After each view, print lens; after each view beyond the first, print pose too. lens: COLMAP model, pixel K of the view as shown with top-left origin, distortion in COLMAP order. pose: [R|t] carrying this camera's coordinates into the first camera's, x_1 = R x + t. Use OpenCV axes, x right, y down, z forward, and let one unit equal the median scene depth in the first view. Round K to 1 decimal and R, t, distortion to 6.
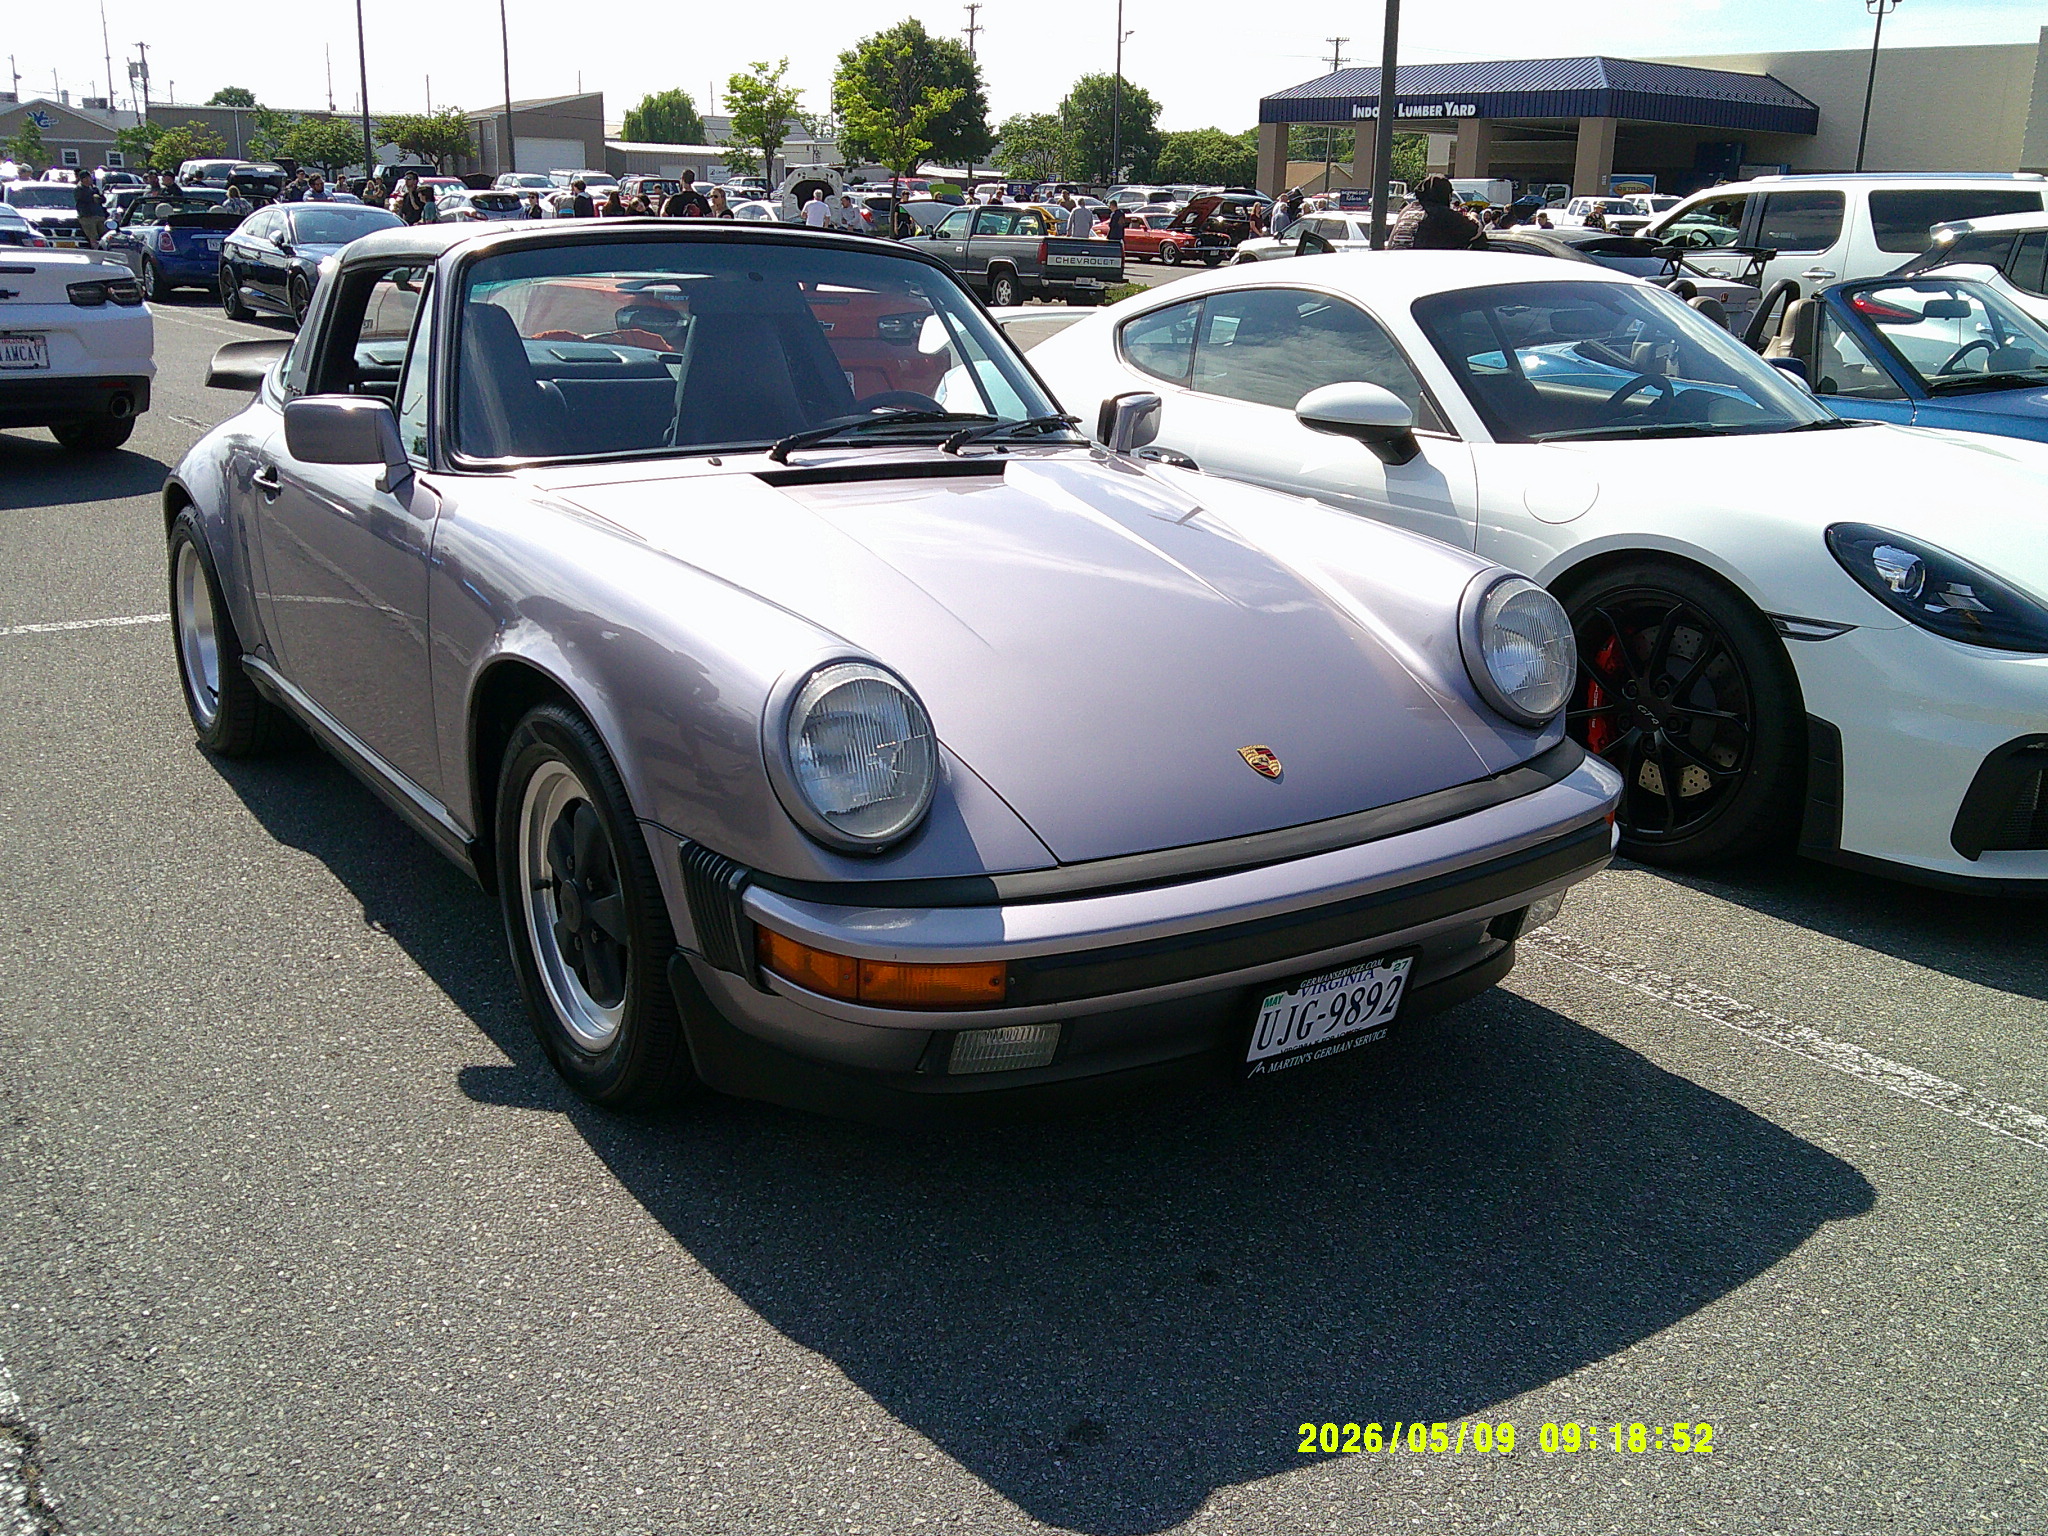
lens RADIAL K [[1977.5, 0, 1024.0], [0, 1977.5, 768.0], [0, 0, 1]] dist [-0.006727, -0.008214]
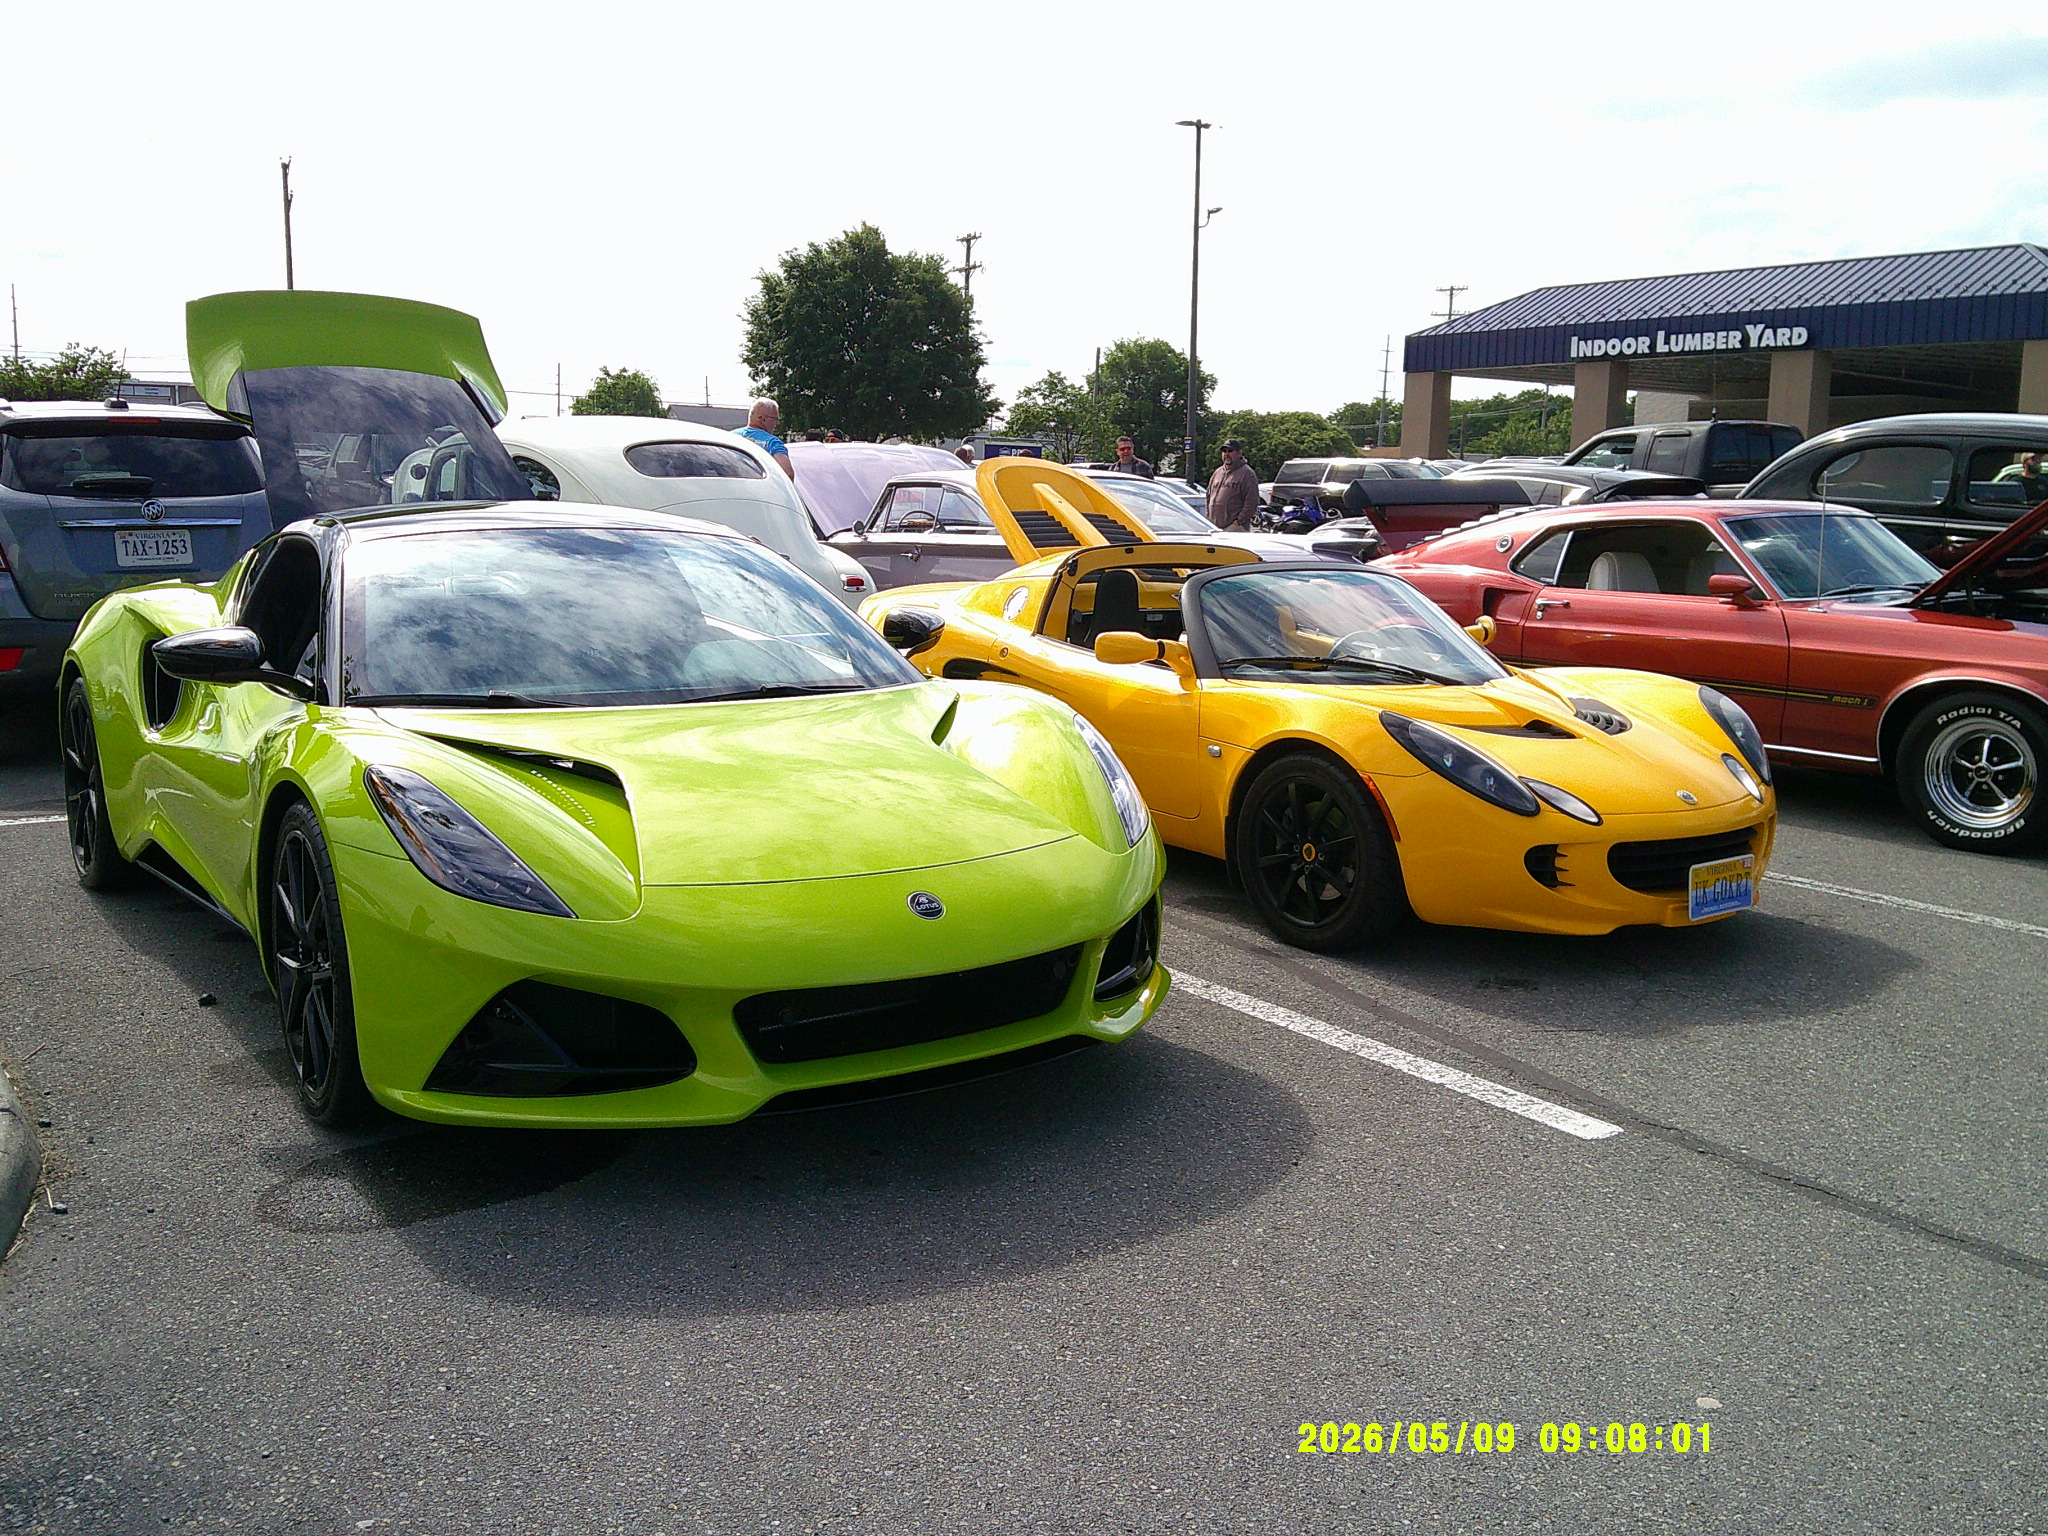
lens RADIAL K [[1977.5, 0, 1024.0], [0, 1977.5, 768.0], [0, 0, 1]] dist [-0.006727, -0.008214]
pose [[0.999916, -0.005607, -0.011673, 0.002293], [0.003851, 0.989372, -0.145356, -0.104940], [0.012364, 0.145299, 0.989311, 0.375297]]
